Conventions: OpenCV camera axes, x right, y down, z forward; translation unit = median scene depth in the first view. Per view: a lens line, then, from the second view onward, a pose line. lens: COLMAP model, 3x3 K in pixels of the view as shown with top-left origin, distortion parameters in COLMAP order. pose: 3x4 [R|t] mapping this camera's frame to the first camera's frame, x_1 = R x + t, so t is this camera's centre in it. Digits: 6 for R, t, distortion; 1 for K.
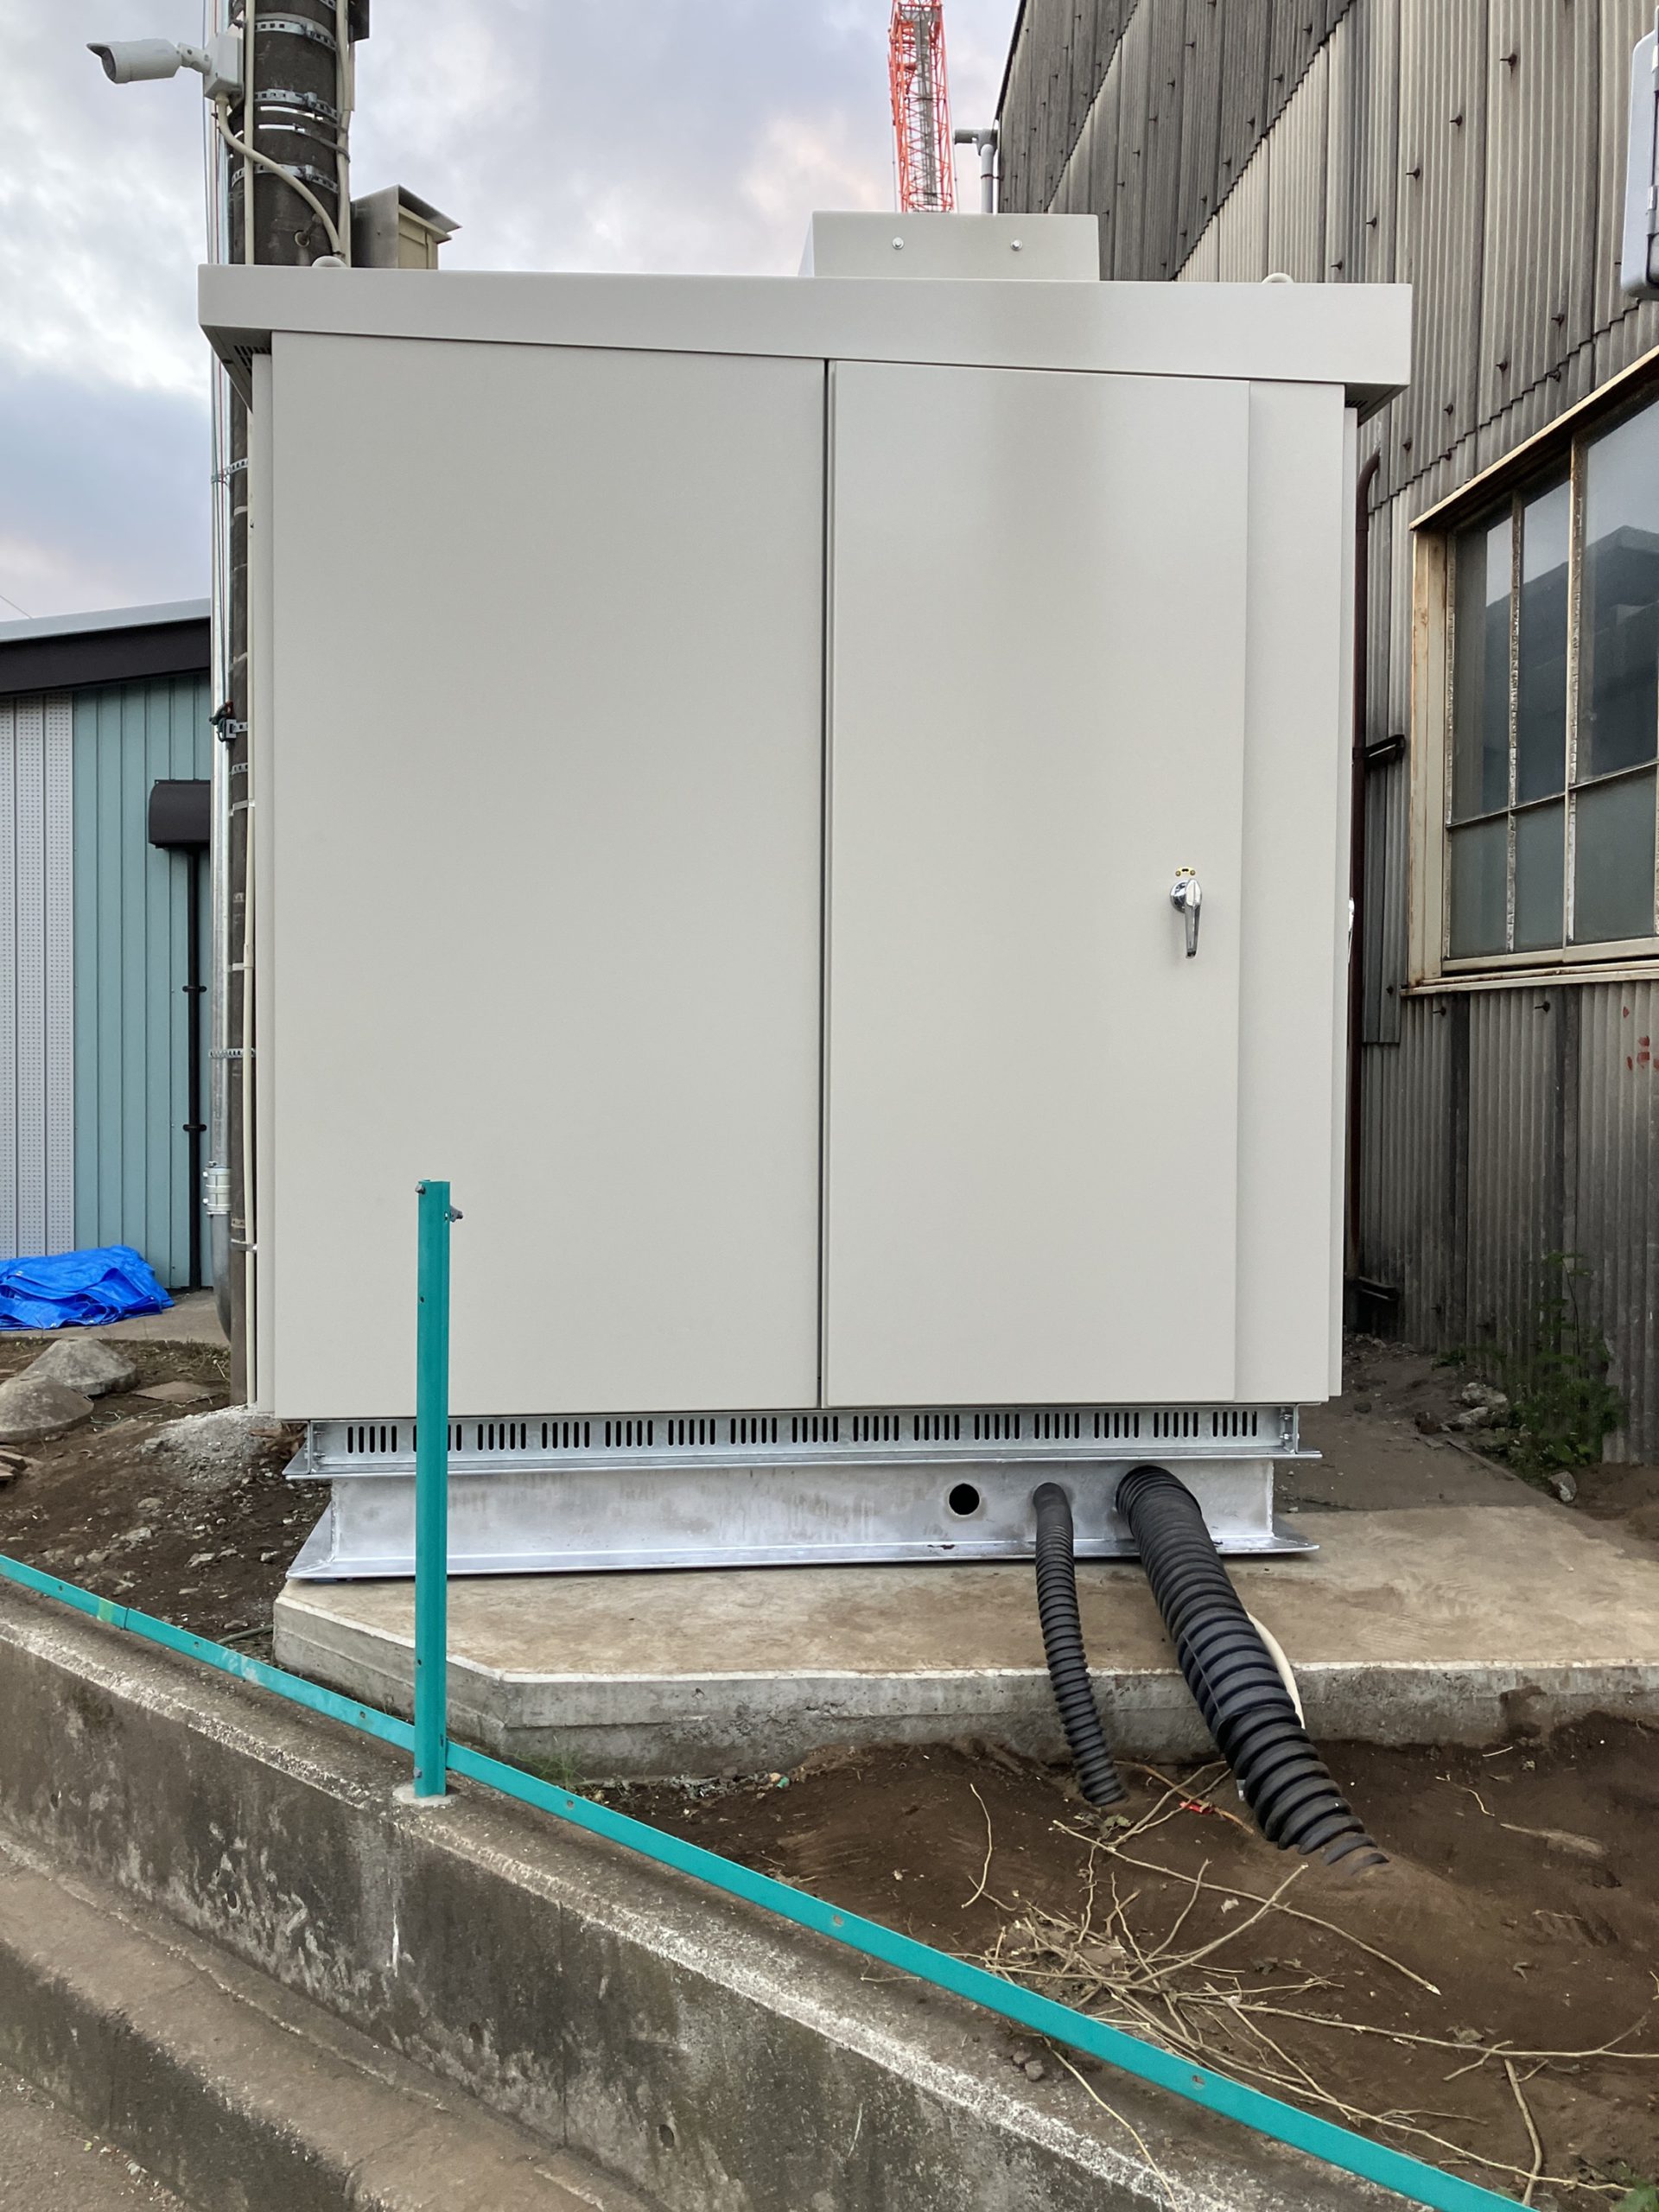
lens RADIAL K [[1817.0, 0, 782.6], [0, 1817.0, 1045.8], [0, 0, 1]] dist [0.035167, -0.004402]
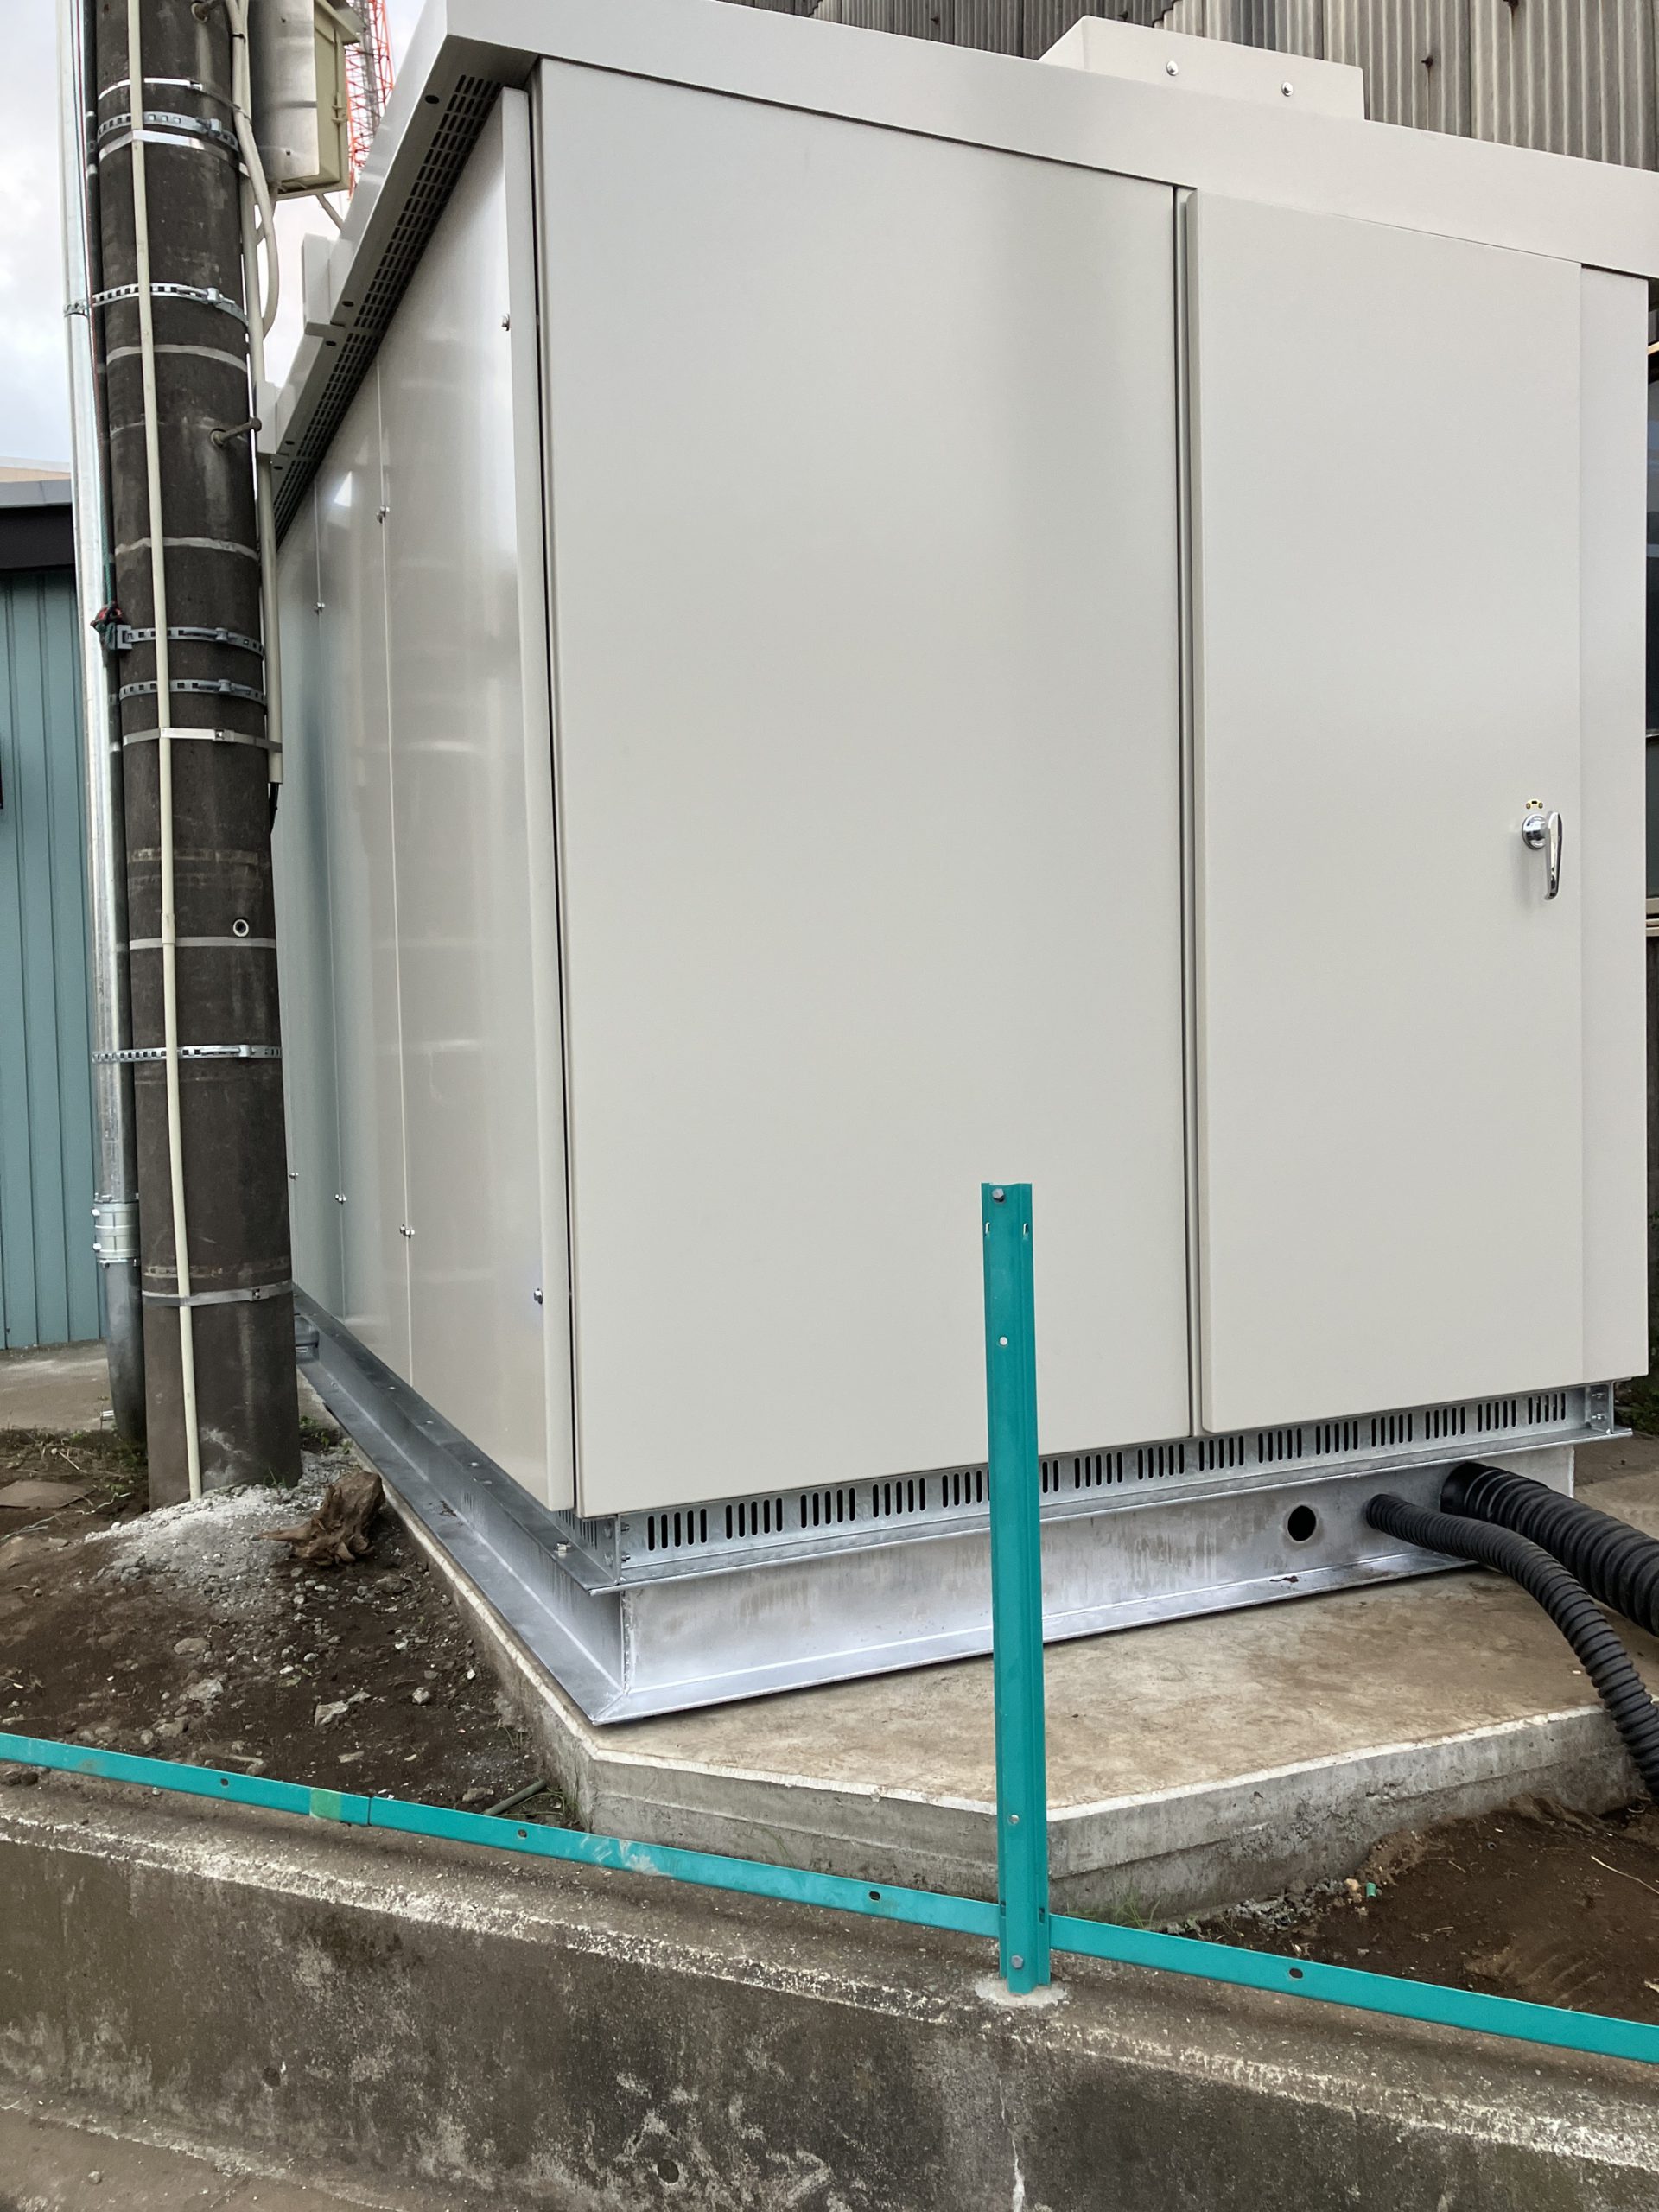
lens RADIAL K [[1783.4, 0, 829.5], [0, 1783.4, 1106.0], [0, 0, 1]] dist [0.025873, -0.006558]
pose [[0.945607, -0.034812, 0.323443, -0.460810], [0.027669, 0.999262, 0.026656, 0.021426], [-0.324132, -0.016257, 0.945872, 0.307215]]
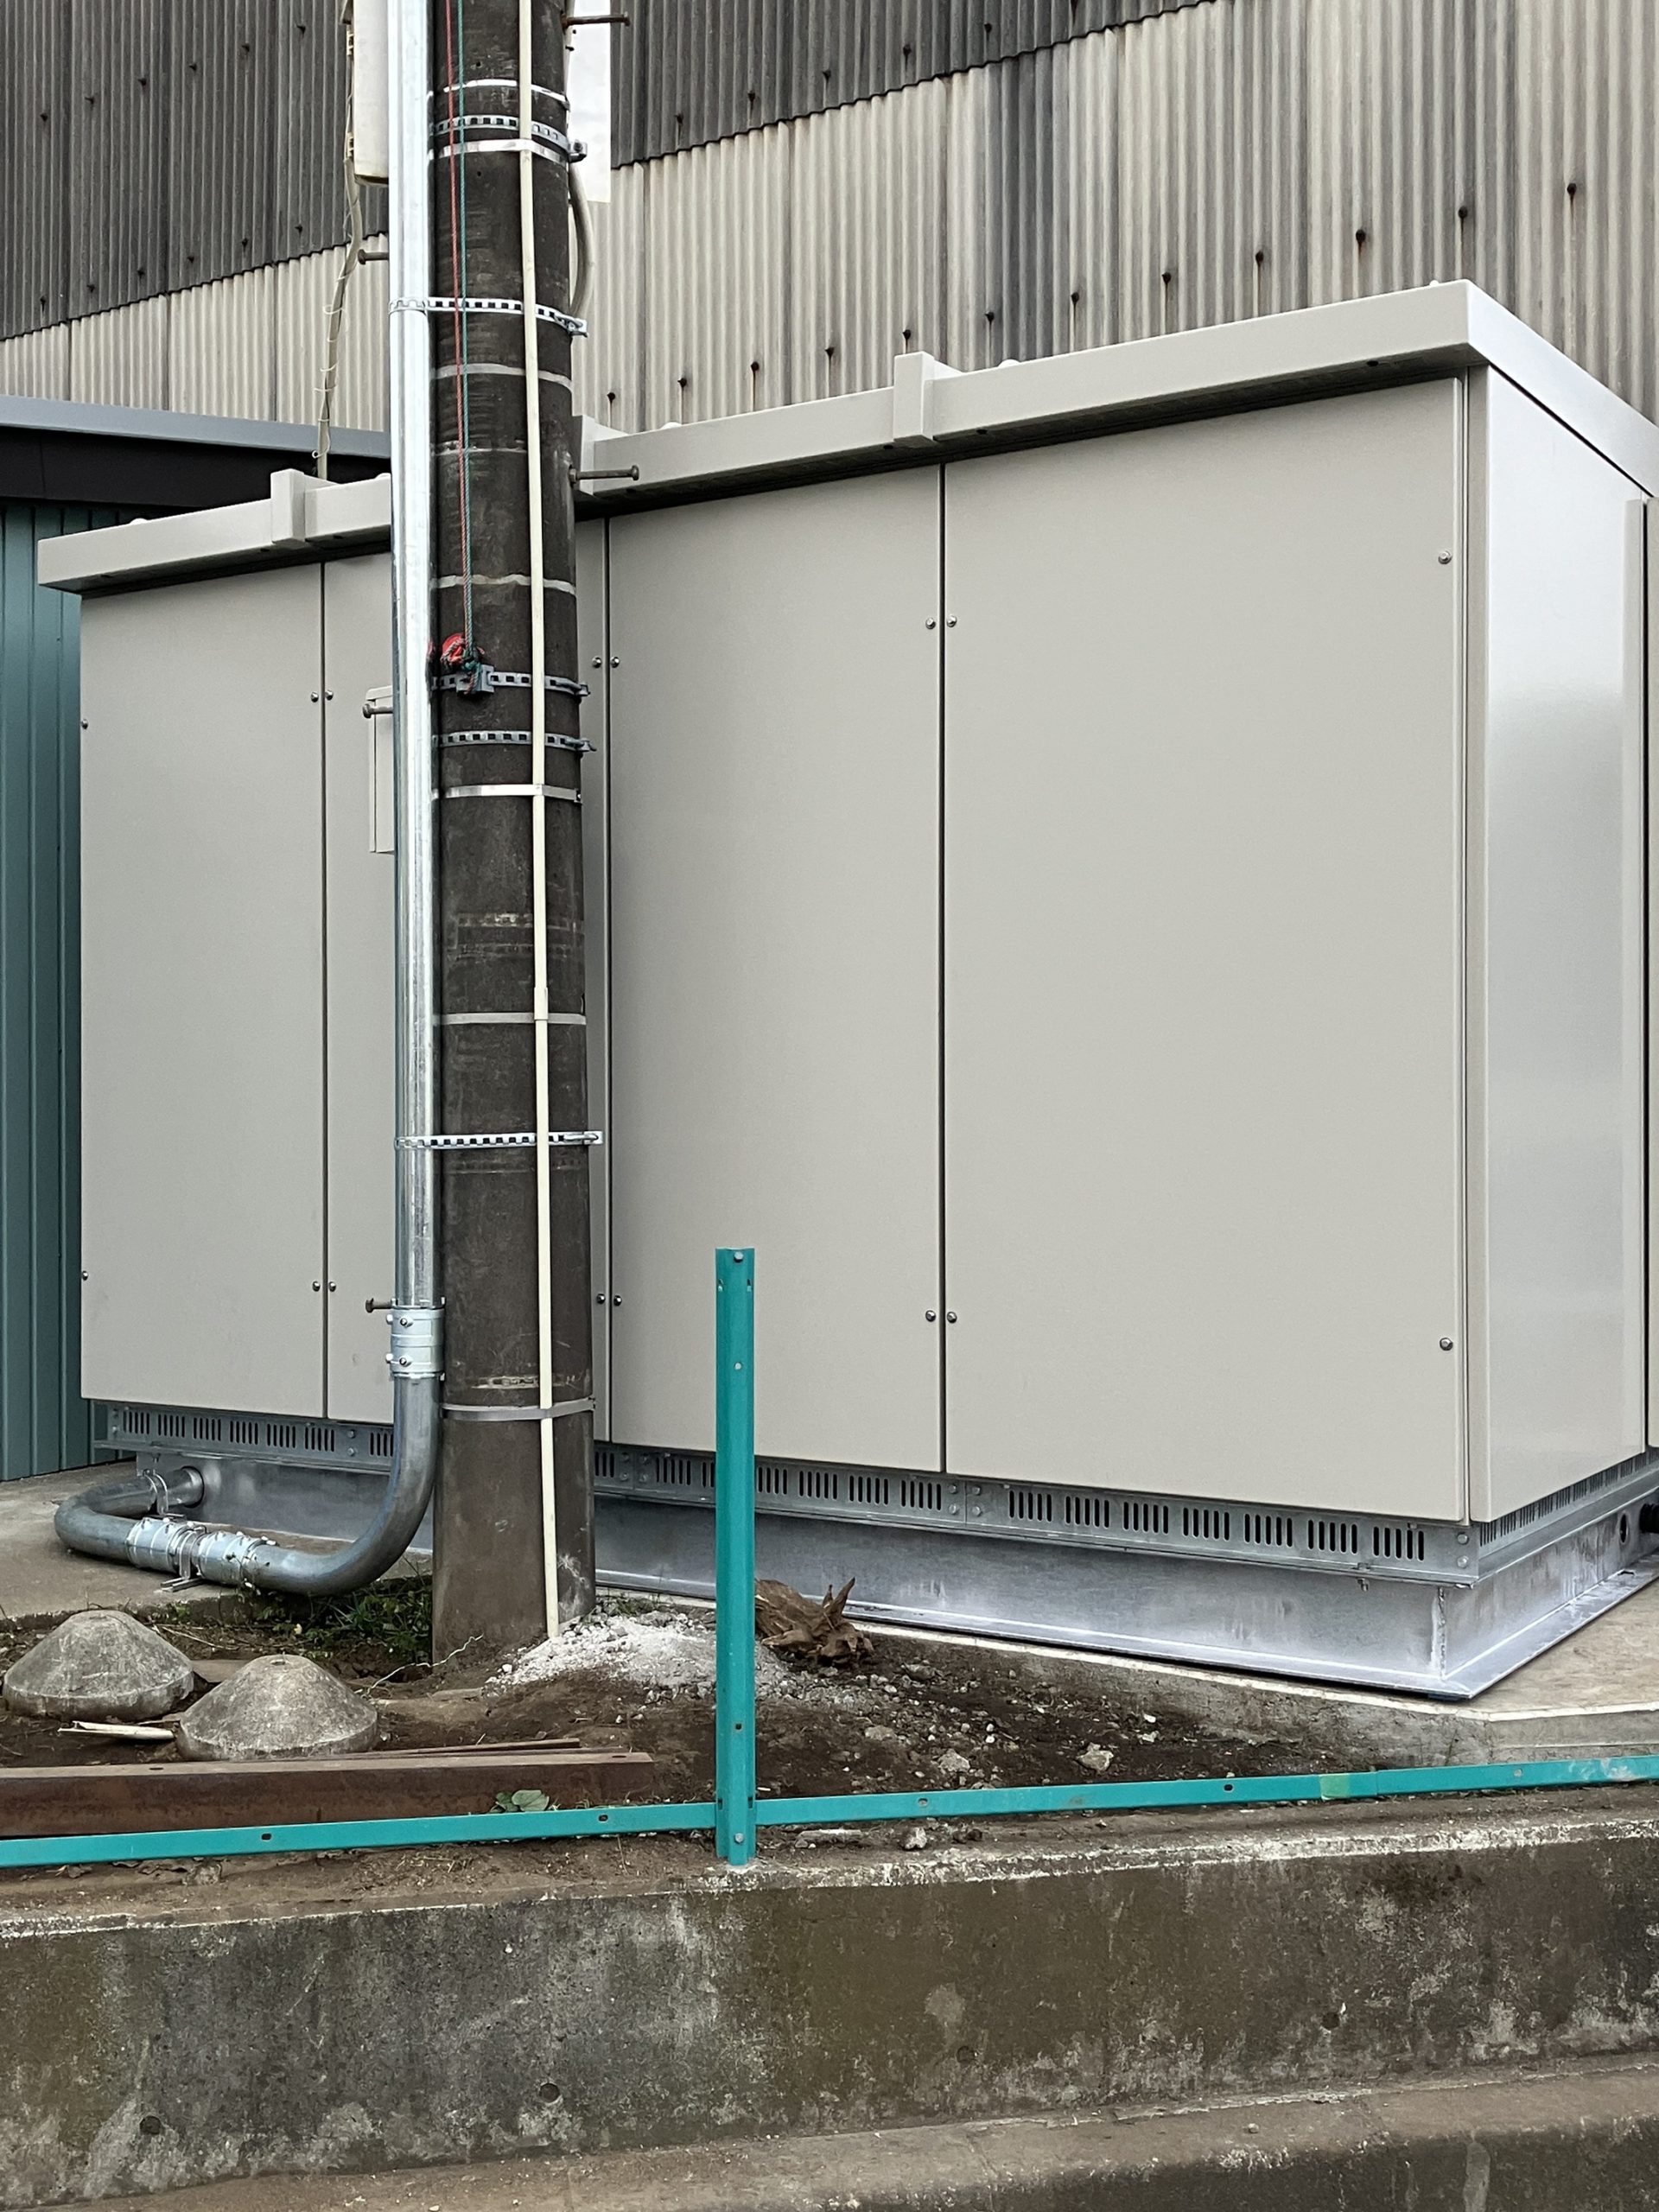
lens RADIAL K [[2443.7, 0, 829.5], [0, 2443.7, 1106.0], [0, 0, 1]] dist [0.119419, -0.123797]
pose [[0.589460, 0.001564, 0.807796, -1.666861], [0.006315, 0.999959, -0.006544, -0.005573], [-0.807773, 0.008959, 0.589426, 0.578530]]
